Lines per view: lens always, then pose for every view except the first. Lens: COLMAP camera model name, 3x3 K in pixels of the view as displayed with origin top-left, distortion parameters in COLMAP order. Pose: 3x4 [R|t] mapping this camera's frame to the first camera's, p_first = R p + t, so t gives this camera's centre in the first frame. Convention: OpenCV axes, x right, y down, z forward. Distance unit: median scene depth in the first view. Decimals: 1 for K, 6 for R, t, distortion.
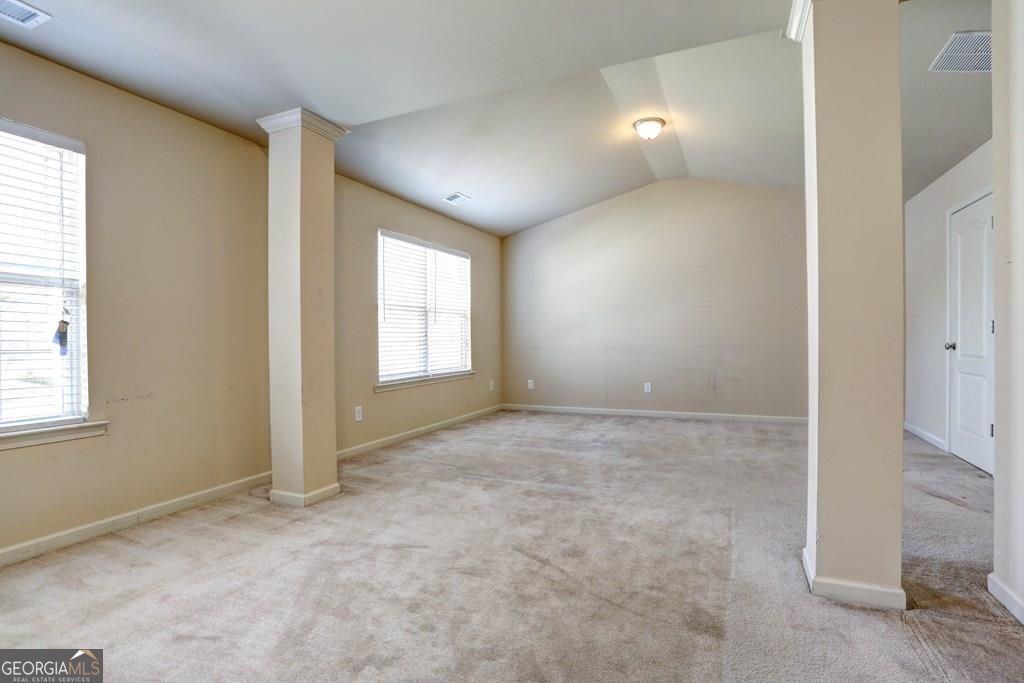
lens RADIAL K [[489.8, 0, 512.0], [0, 489.8, 341.5], [0, 0, 1]] dist [-0.070357, 0.034659]
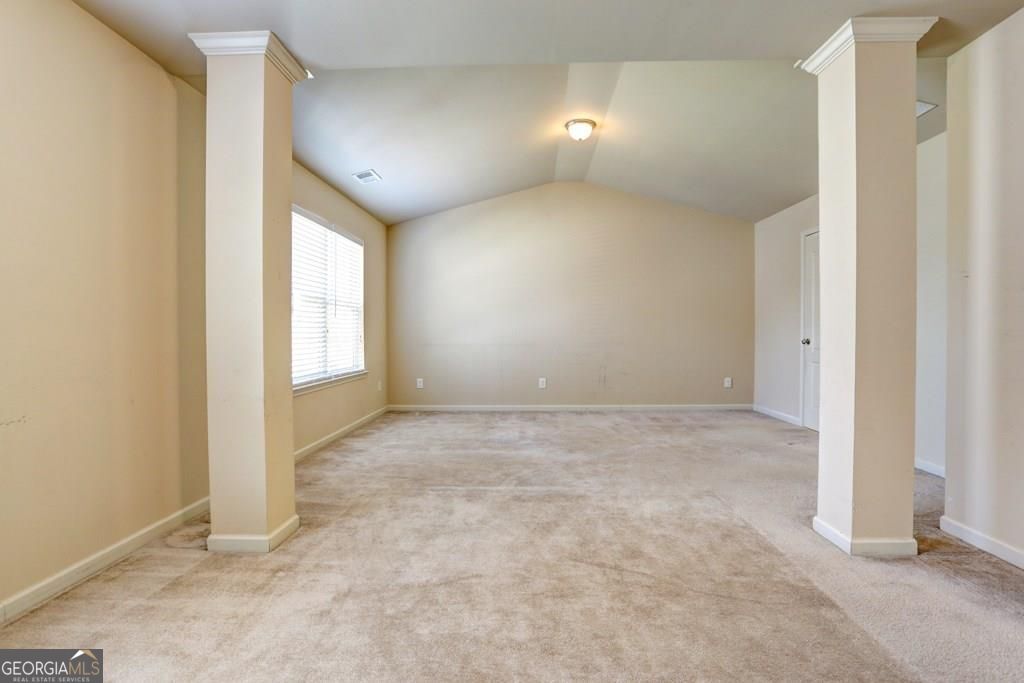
lens RADIAL K [[489.8, 0, 512.0], [0, 489.8, 341.5], [0, 0, 1]] dist [-0.070357, 0.034659]
pose [[0.929455, -0.002940, 0.368925, -0.292233], [0.000603, 0.999979, 0.006448, 0.001712], [-0.368936, -0.005771, 0.929437, 0.120825]]
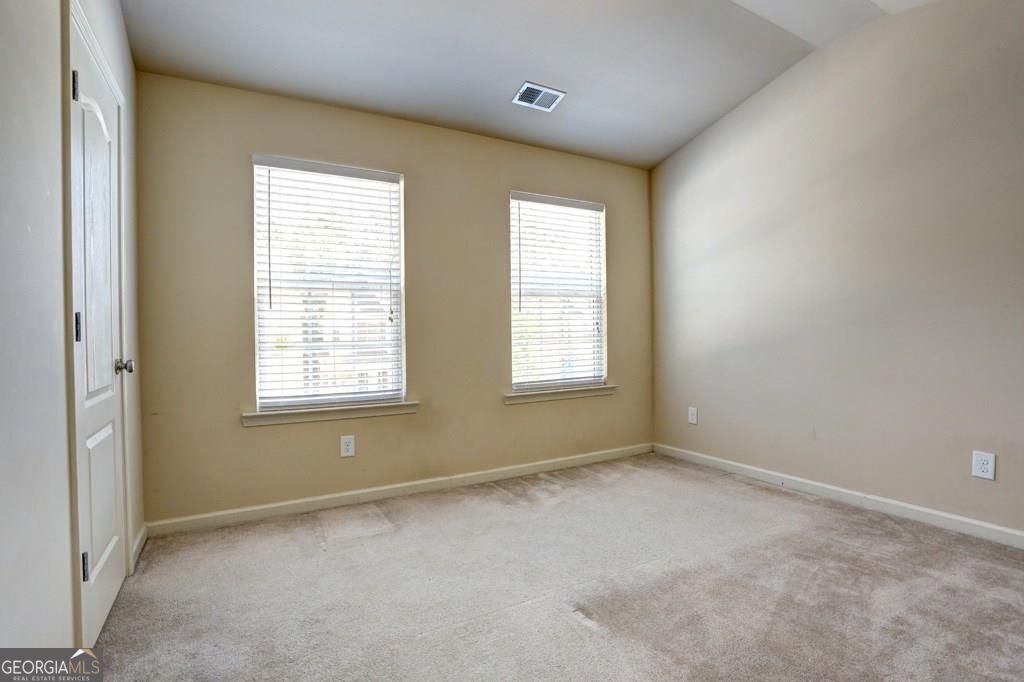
lens RADIAL K [[489.8, 0, 512.0], [0, 489.8, 341.0], [0, 0, 1]] dist [-0.070357, 0.034659]
pose [[0.817299, 0.008860, -0.576145, 0.388317], [-0.002466, 0.999926, 0.011879, -0.011232], [0.576208, -0.008288, 0.817261, 0.840831]]
